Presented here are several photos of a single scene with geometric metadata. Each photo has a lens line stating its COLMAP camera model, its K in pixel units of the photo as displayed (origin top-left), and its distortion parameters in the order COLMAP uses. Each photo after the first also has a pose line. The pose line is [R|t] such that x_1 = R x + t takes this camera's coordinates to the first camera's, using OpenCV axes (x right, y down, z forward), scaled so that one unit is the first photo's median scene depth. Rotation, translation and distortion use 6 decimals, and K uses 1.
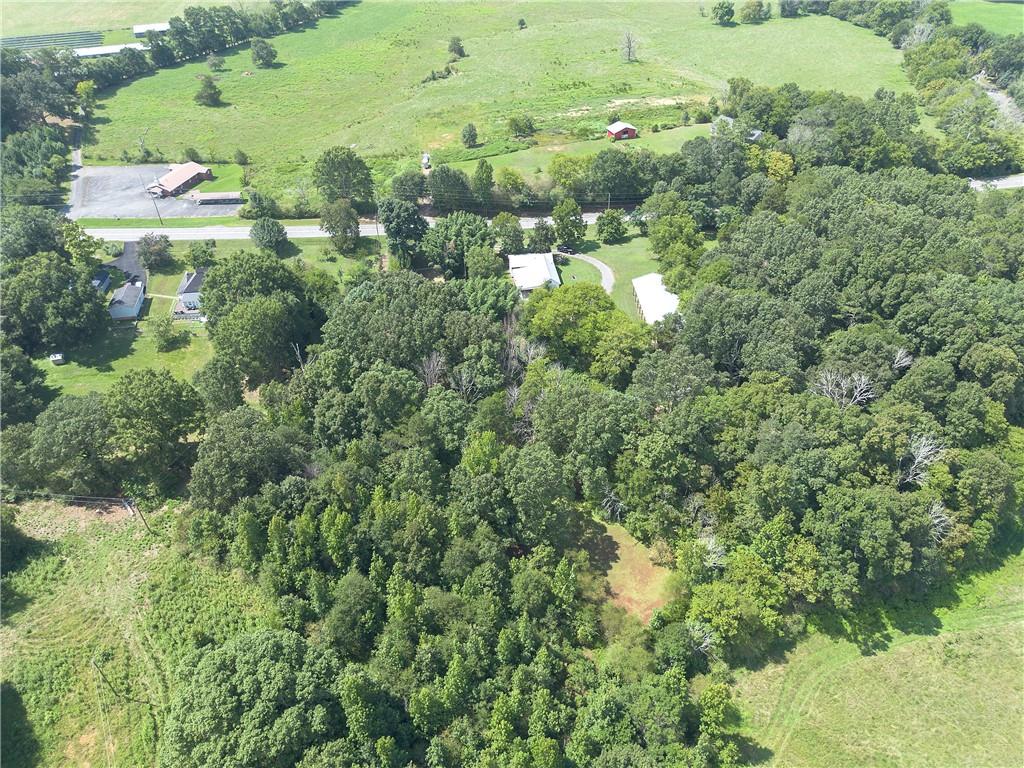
lens RADIAL K [[730.3, 0, 512.0], [0, 730.3, 384.0], [0, 0, 1]] dist [0.063995, -0.058671]
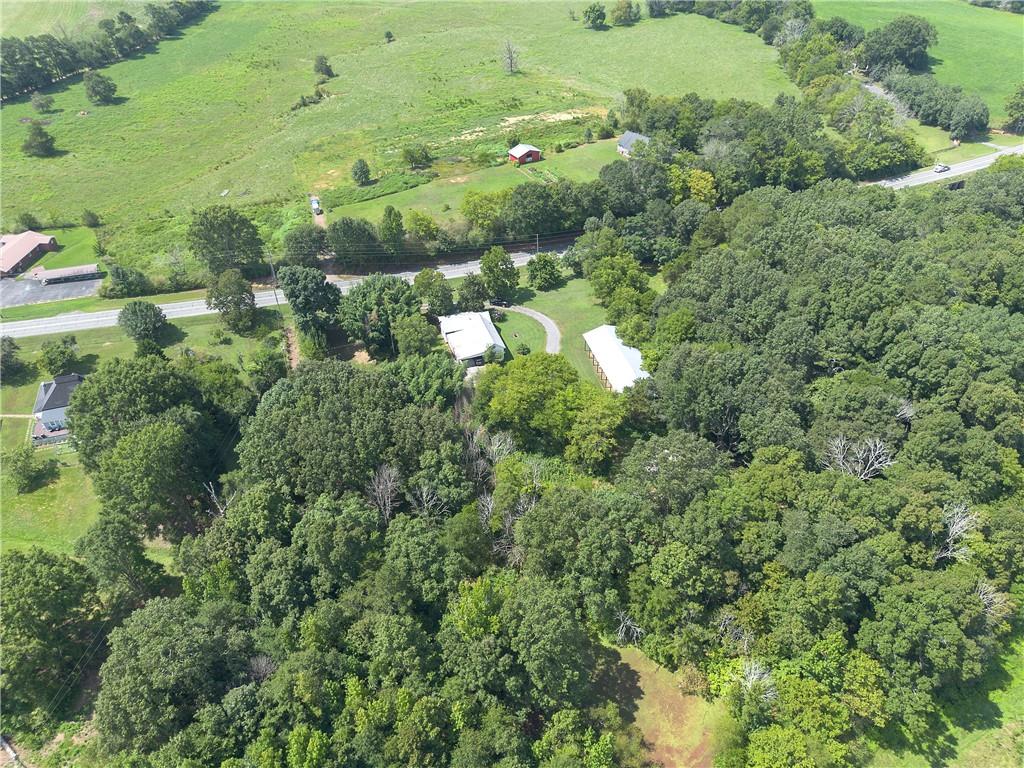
lens RADIAL K [[730.3, 0, 512.0], [0, 730.3, 384.0], [0, 0, 1]] dist [0.063995, -0.058671]
pose [[0.981395, -0.119839, 0.150009, -0.069973], [0.119329, 0.992777, 0.012430, -0.115366], [-0.150415, 0.005701, 0.988607, 0.143259]]
